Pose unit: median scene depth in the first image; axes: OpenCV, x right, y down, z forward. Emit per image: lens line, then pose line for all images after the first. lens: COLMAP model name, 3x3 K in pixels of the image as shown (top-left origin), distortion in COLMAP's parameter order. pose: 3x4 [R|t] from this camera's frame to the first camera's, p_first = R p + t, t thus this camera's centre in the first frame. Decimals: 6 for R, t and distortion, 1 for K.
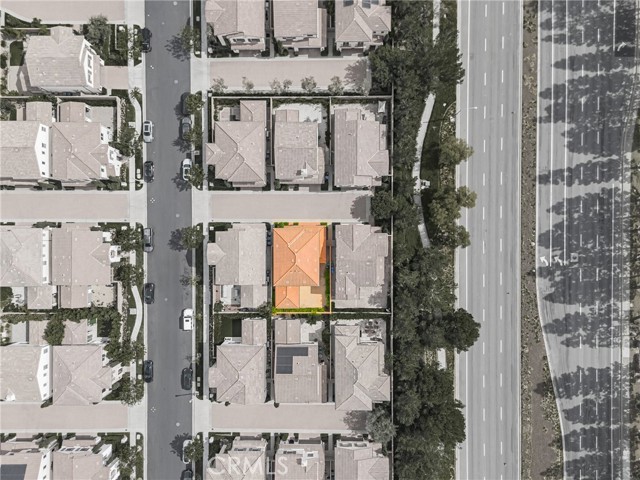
lens RADIAL K [[495.3, 0, 320.0], [0, 495.3, 240.0], [0, 0, 1]] dist [-0.003462, -0.008759]
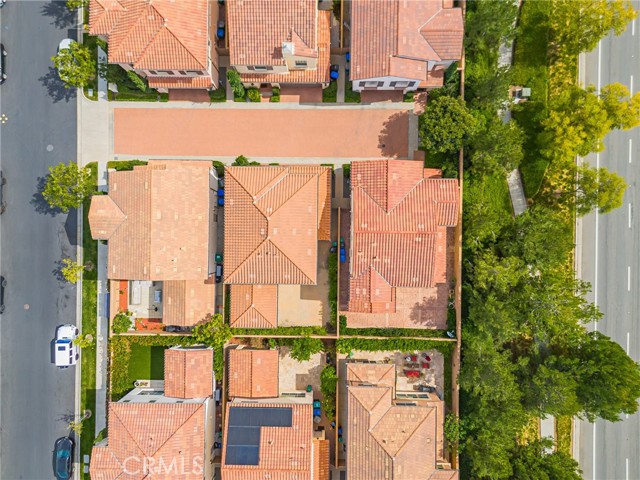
lens RADIAL K [[495.3, 0, 320.0], [0, 495.3, 240.0], [0, 0, 1]] dist [-0.003462, -0.008759]
pose [[0.999920, 0.012523, -0.001638, 0.001947], [-0.012530, 0.999912, -0.004260, 0.048067], [0.001584, 0.004280, 0.999990, 0.482227]]
